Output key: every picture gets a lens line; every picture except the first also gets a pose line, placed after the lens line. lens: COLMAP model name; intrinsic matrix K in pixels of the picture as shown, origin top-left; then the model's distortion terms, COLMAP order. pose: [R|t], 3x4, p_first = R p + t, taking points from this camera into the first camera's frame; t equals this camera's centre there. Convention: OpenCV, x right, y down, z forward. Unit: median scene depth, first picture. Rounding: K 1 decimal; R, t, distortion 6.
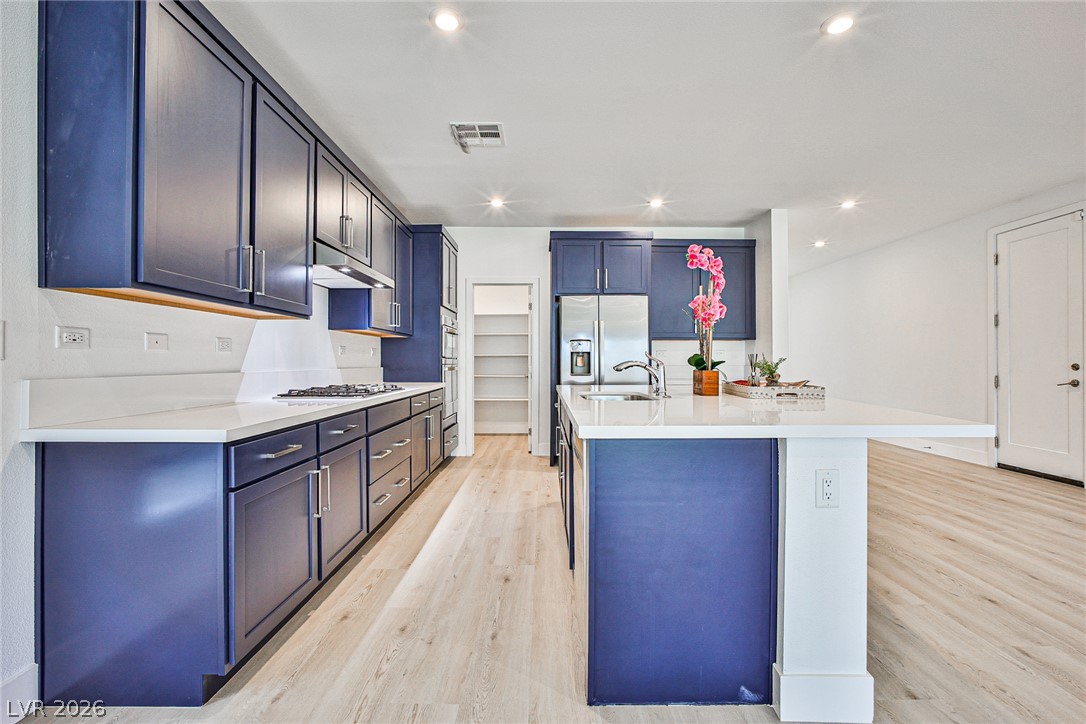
lens RADIAL K [[484.5, 0, 540.4], [0, 484.5, 359.0], [0, 0, 1]] dist [-0.038339, 0.015133]
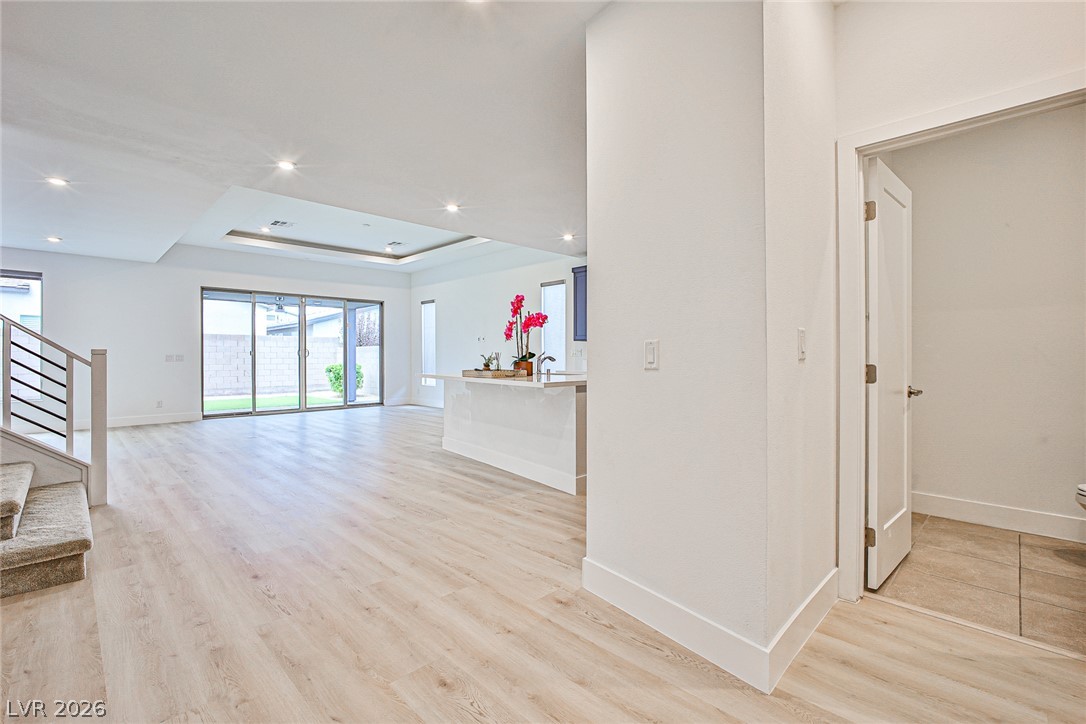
lens RADIAL K [[494.6, 0, 541.9], [0, 494.6, 356.8], [0, 0, 1]] dist [-0.038691, 0.015545]
pose [[-0.709110, -0.000588, -0.705098, 0.923862], [0.003807, 0.999982, -0.004662, 0.009682], [0.705088, -0.005990, -0.709095, 1.374197]]
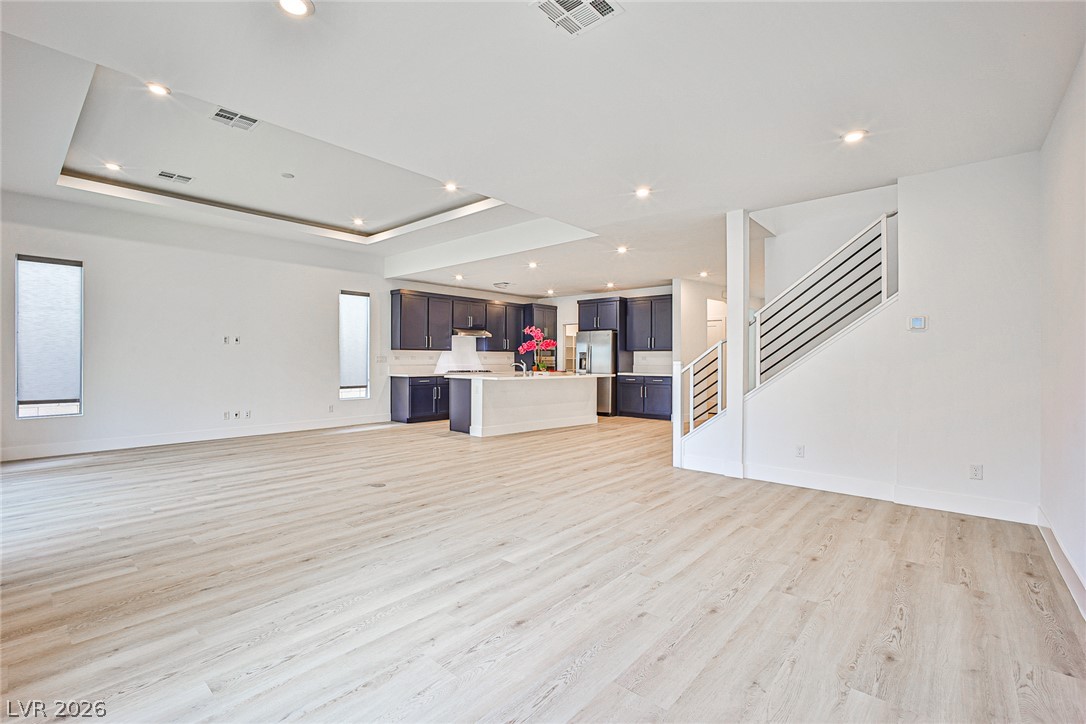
lens RADIAL K [[489.9, 0, 544.2], [0, 489.9, 359.0], [0, 0, 1]] dist [-0.038907, 0.015201]
pose [[0.752002, 0.002685, -0.659155, 1.397304], [-0.000378, 0.999993, 0.003642, -0.019611], [0.659161, -0.002490, 0.751998, -0.737519]]
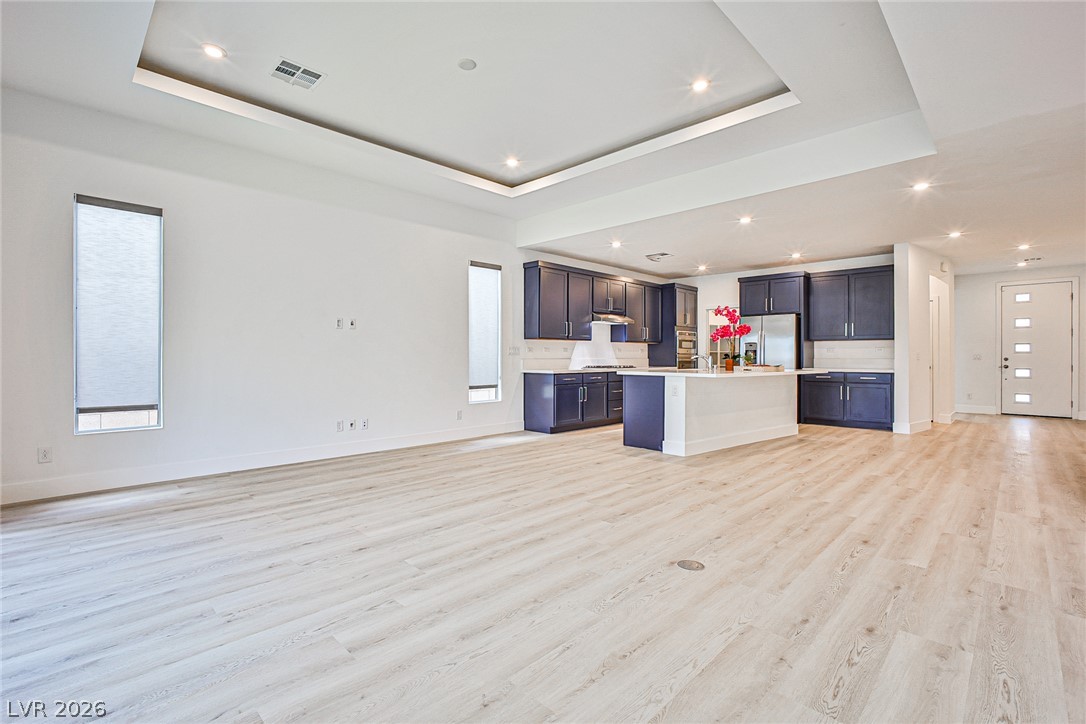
lens RADIAL K [[494.6, 0, 541.9], [0, 494.6, 356.8], [0, 0, 1]] dist [-0.038691, 0.015545]
pose [[0.709489, 0.001884, -0.704714, 0.784800], [0.002035, 0.999987, 0.004721, -0.000871], [0.704714, -0.004783, 0.709475, -0.733458]]
